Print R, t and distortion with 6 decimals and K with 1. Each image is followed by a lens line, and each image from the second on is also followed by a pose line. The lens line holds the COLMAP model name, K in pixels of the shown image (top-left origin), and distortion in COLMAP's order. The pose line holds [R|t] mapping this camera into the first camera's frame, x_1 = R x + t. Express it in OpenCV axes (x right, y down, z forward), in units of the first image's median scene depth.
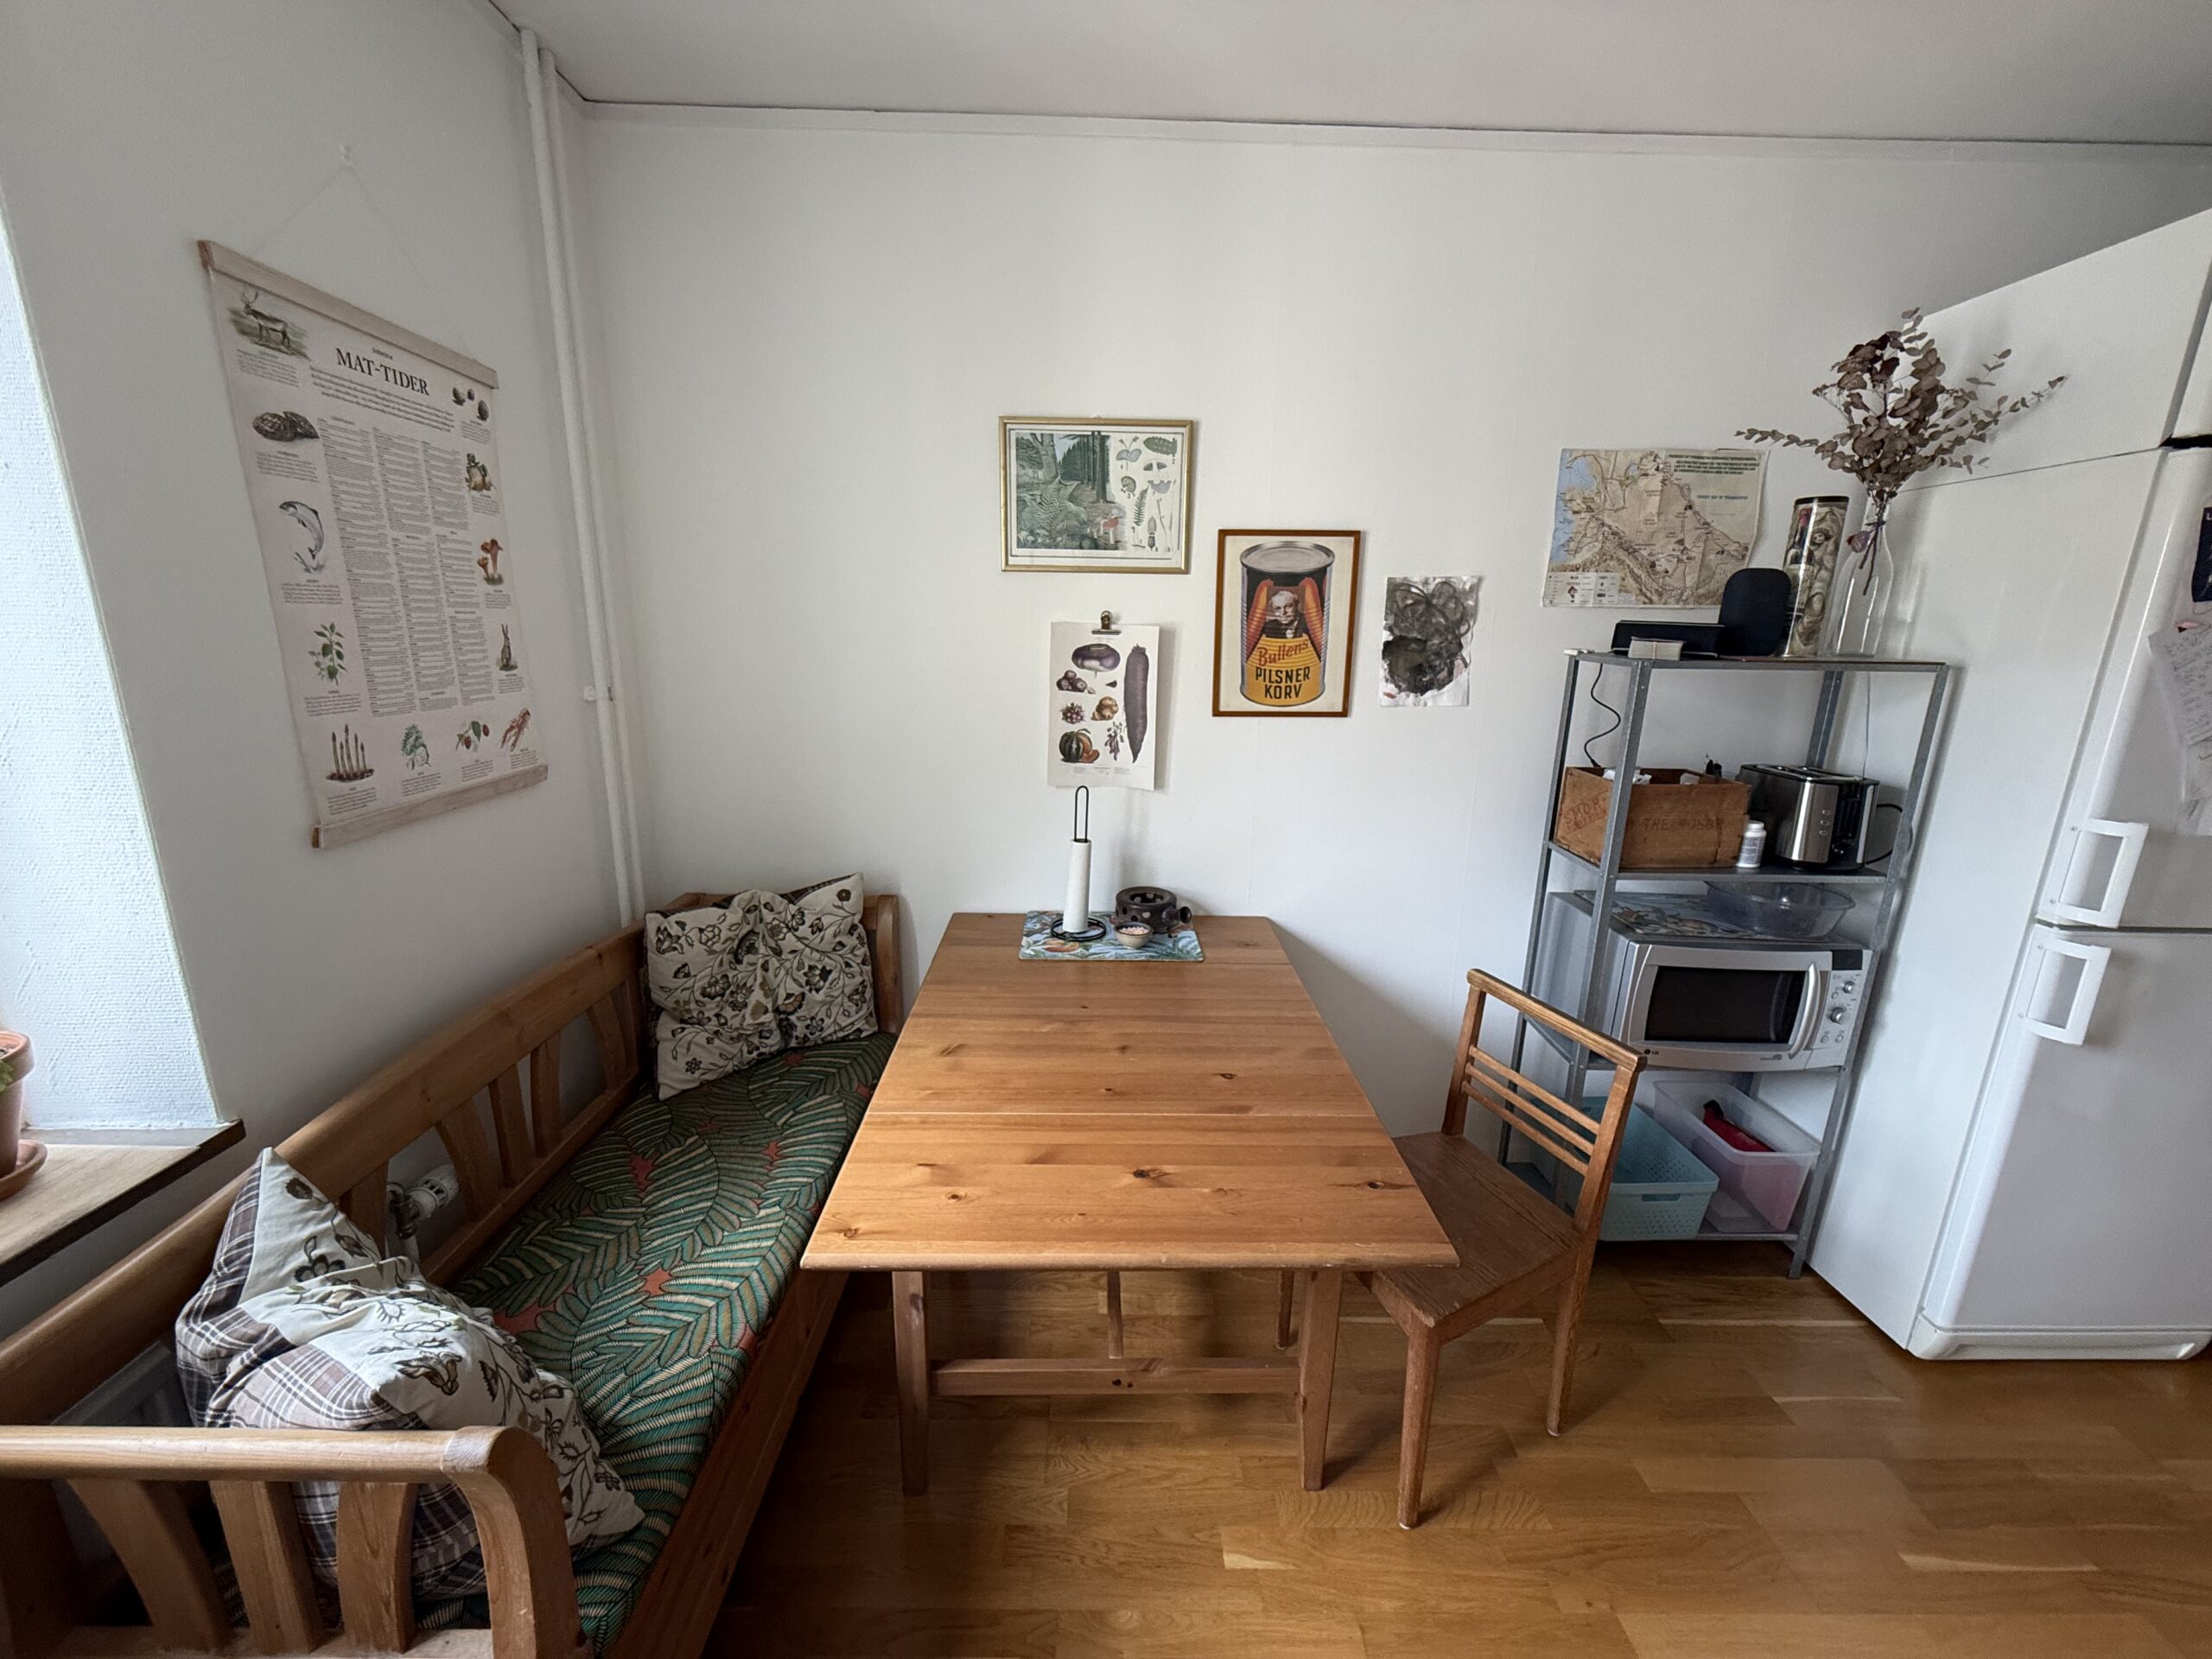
lens RADIAL K [[875.0, 0, 1108.1], [0, 875.0, 828.8], [0, 0, 1]] dist [-0.001613, 0.000399]
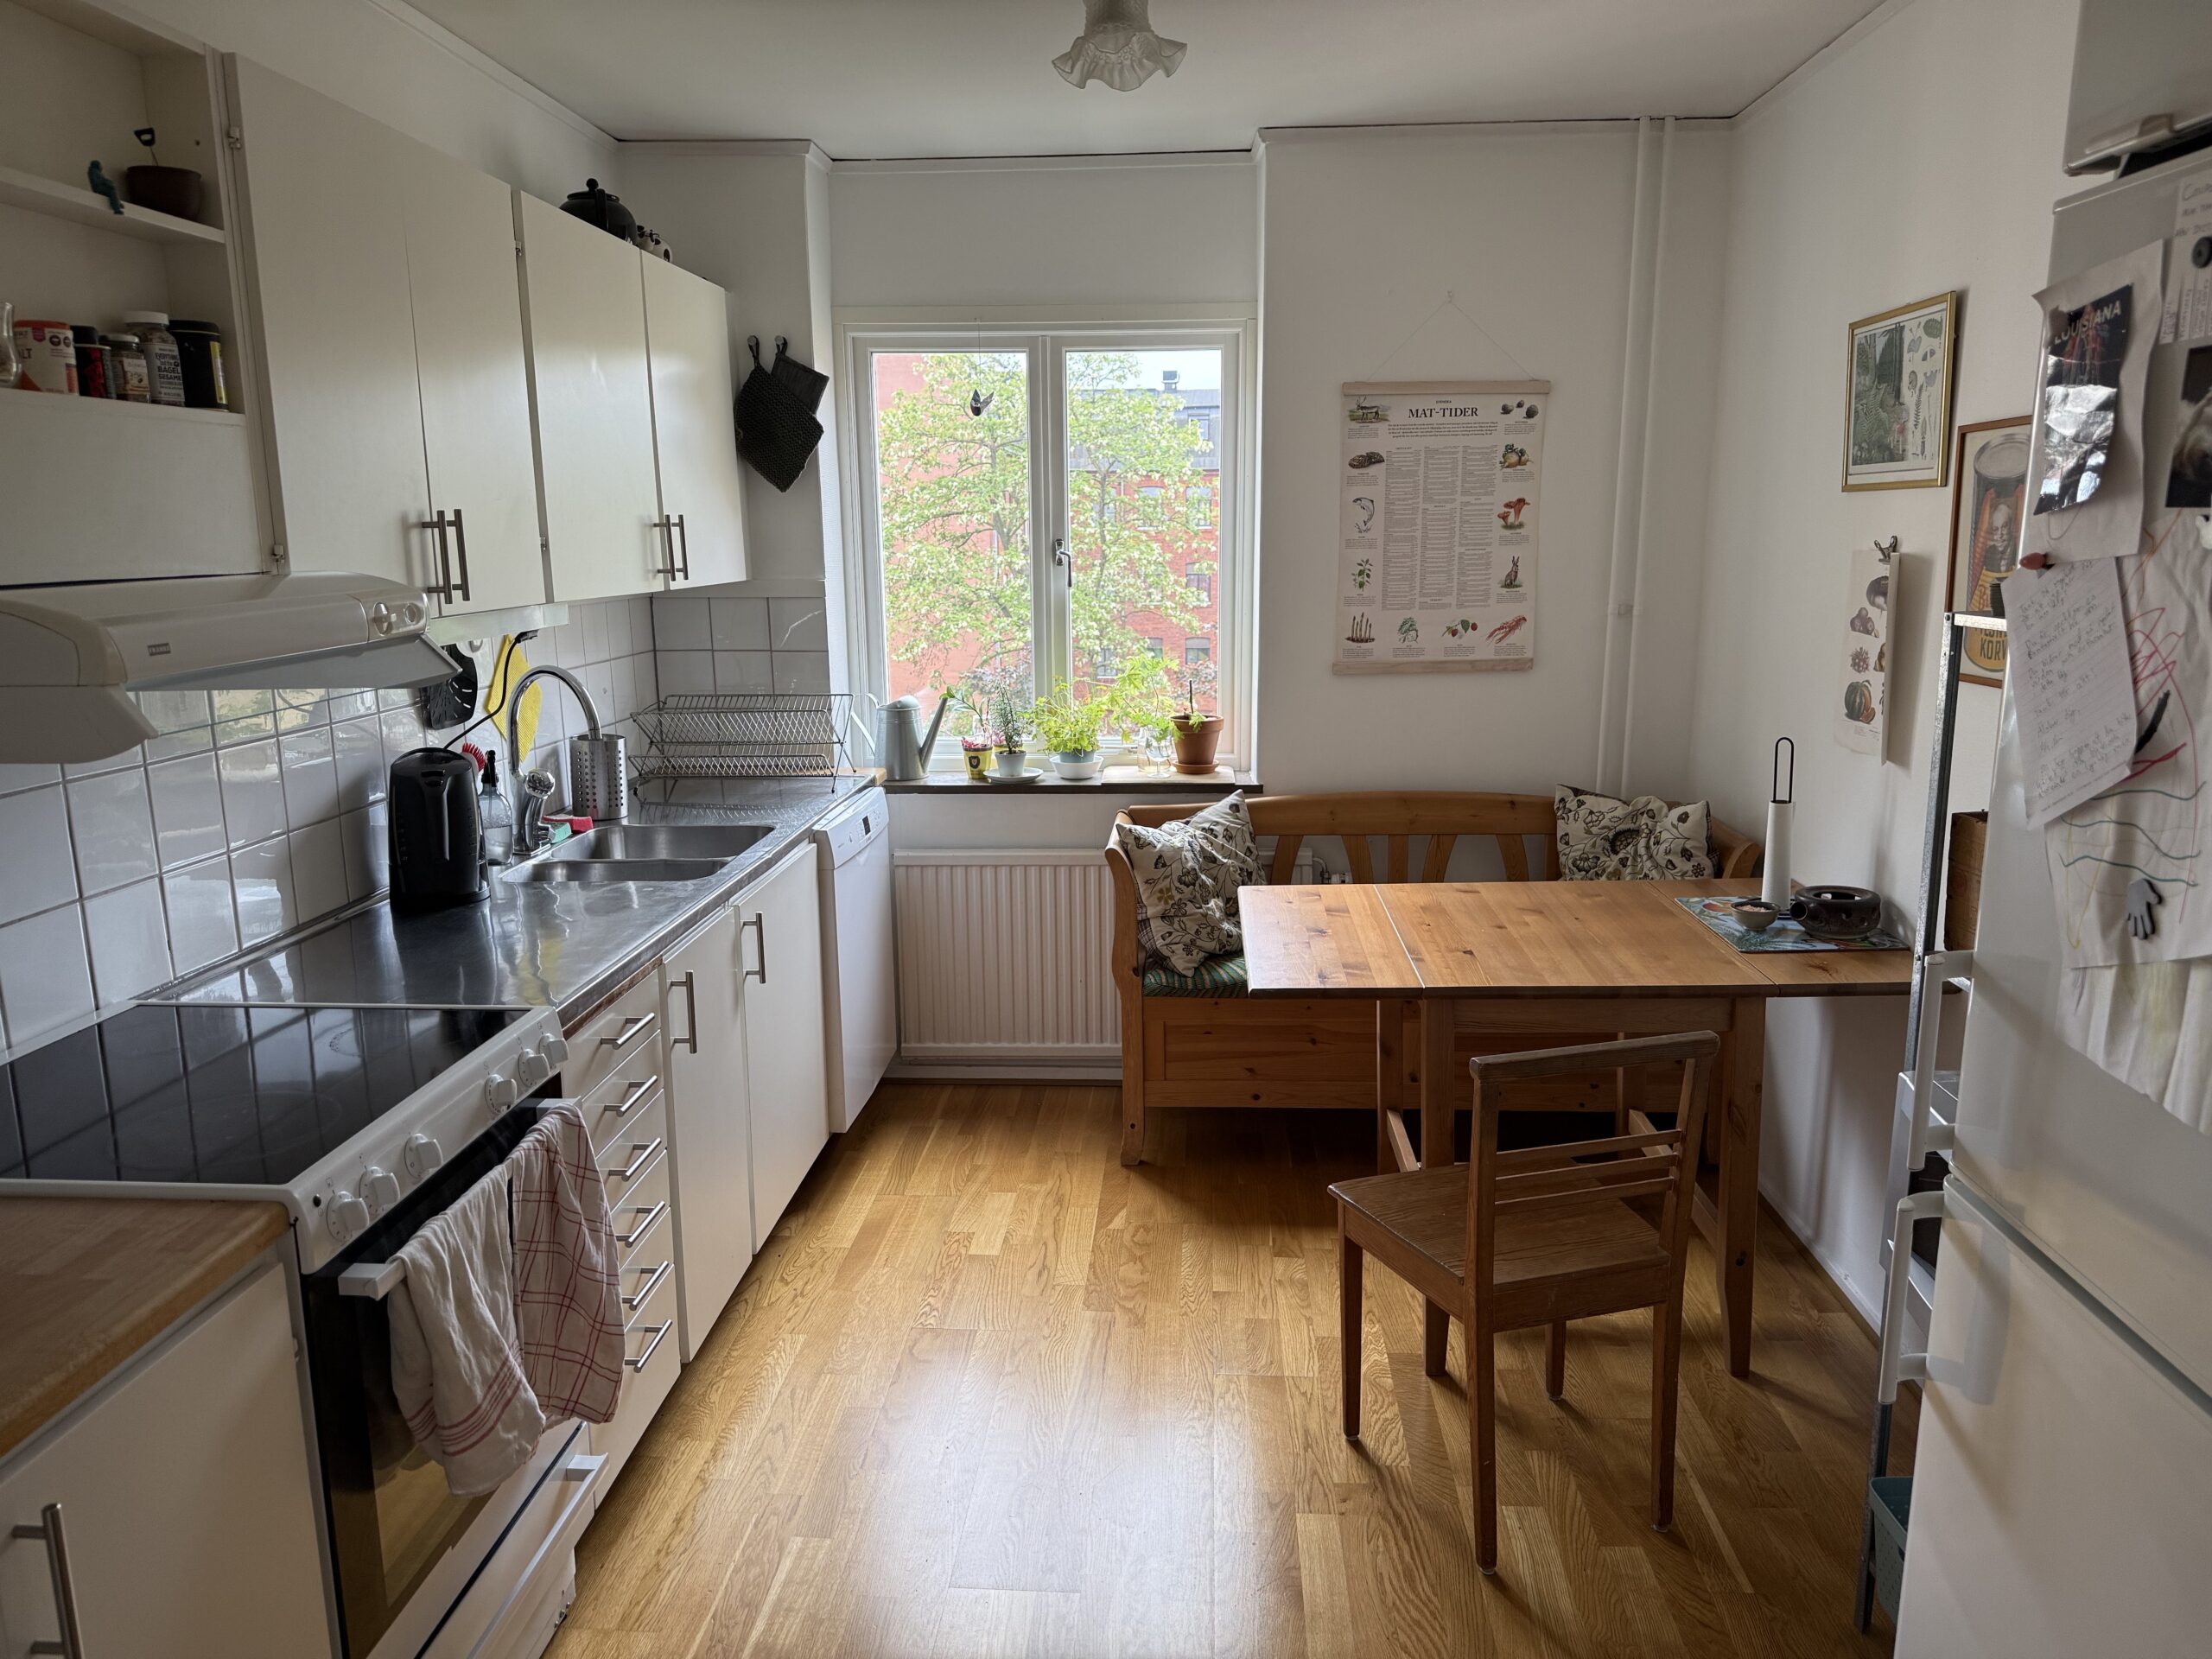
lens RADIAL K [[1551.9, 0, 1113.8], [0, 1551.9, 828.5], [0, 0, 1]] dist [-0.009112, -0.001744]
pose [[-0.059842, 0.174396, -0.982856, 2.132360], [-0.206264, 0.961210, 0.183114, -0.148280], [0.976665, 0.213685, -0.021549, 0.557993]]
